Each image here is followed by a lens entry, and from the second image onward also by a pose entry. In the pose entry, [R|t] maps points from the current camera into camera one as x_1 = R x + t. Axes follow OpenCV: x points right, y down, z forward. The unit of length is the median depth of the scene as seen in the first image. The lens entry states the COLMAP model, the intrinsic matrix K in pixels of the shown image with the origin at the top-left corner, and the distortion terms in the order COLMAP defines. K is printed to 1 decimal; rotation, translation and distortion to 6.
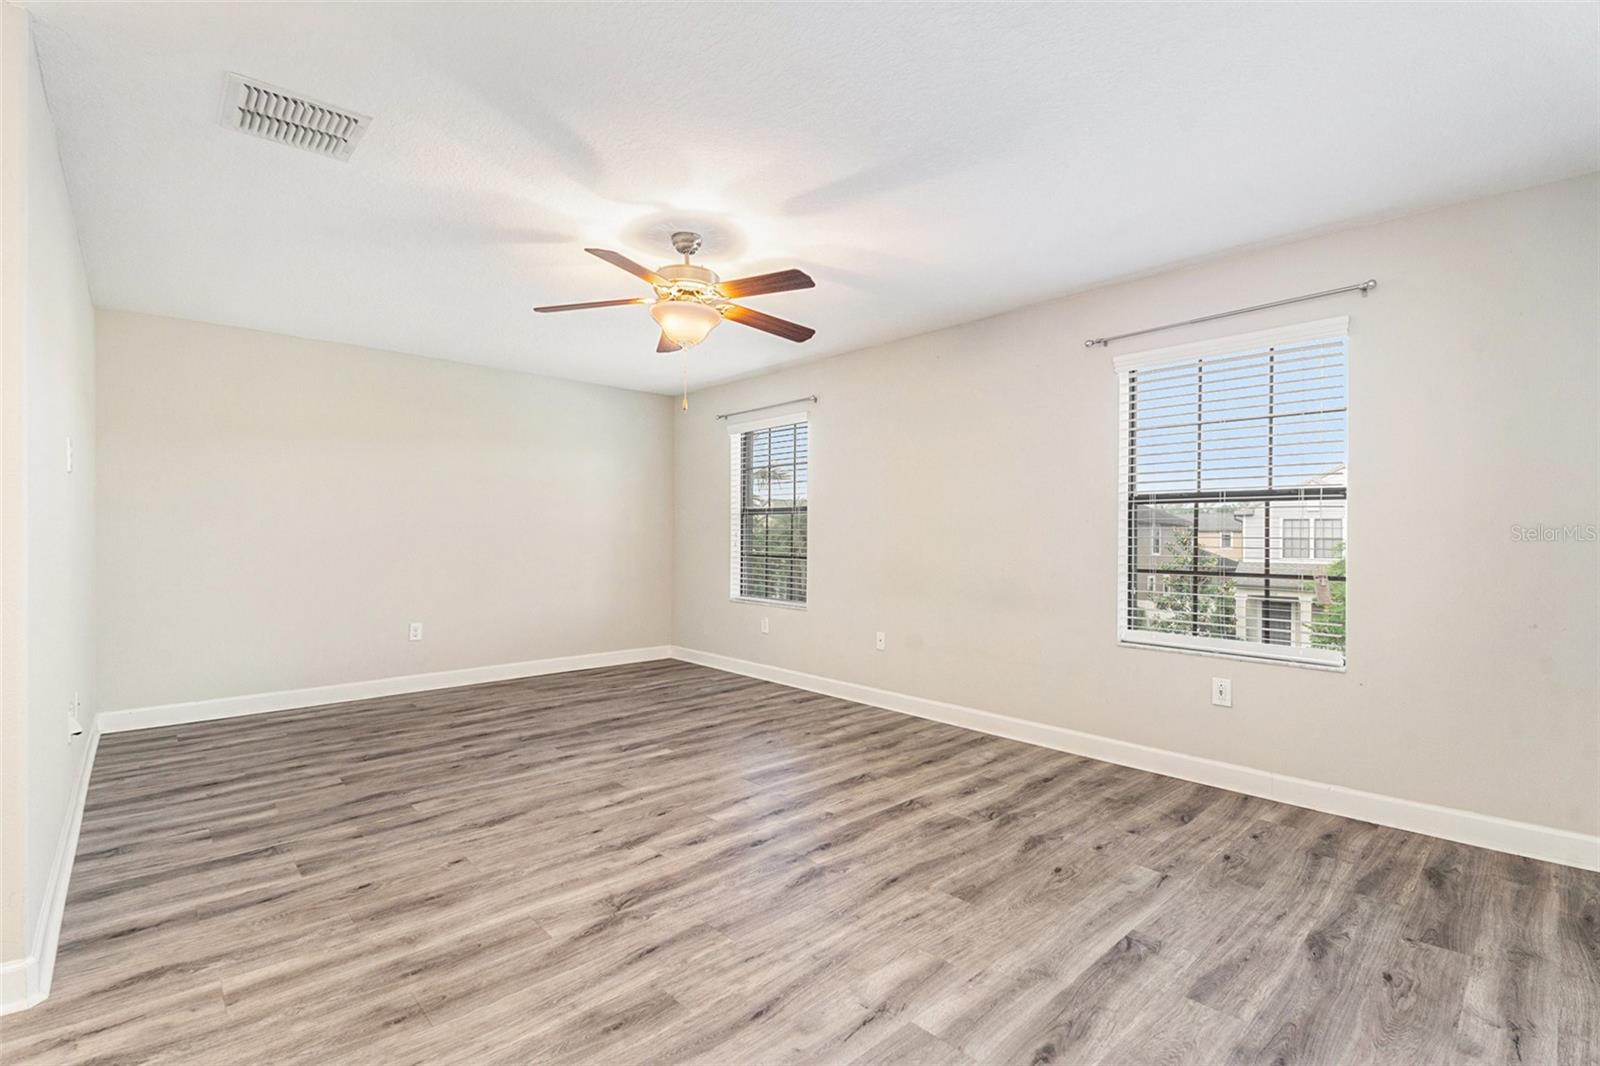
lens RADIAL K [[735.6, 0, 802.7], [0, 735.6, 540.2], [0, 0, 1]] dist [-0.002984, -0.005801]
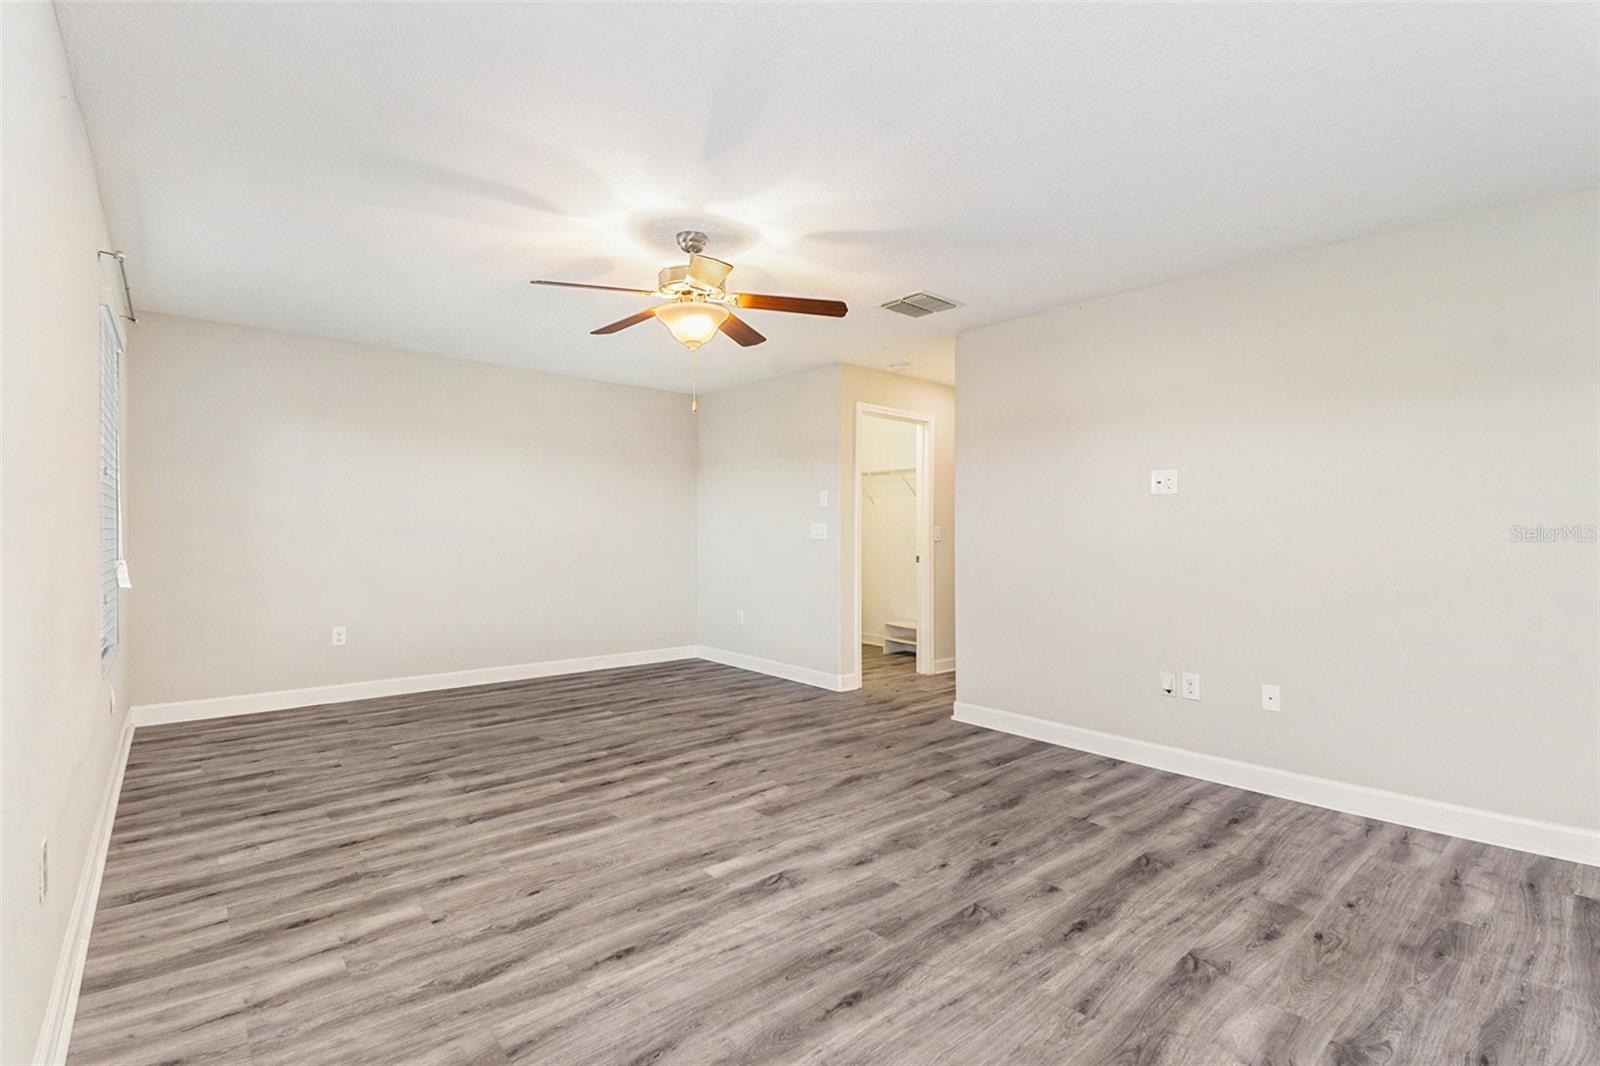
lens RADIAL K [[735.6, 0, 795.8], [0, 735.6, 534.2], [0, 0, 1]] dist [-0.002984, -0.005801]
pose [[-0.999160, -0.005829, 0.040553, -0.343316], [-0.005854, 0.999983, -0.000509, -0.002576], [-0.040549, -0.000746, -0.999177, 2.001145]]
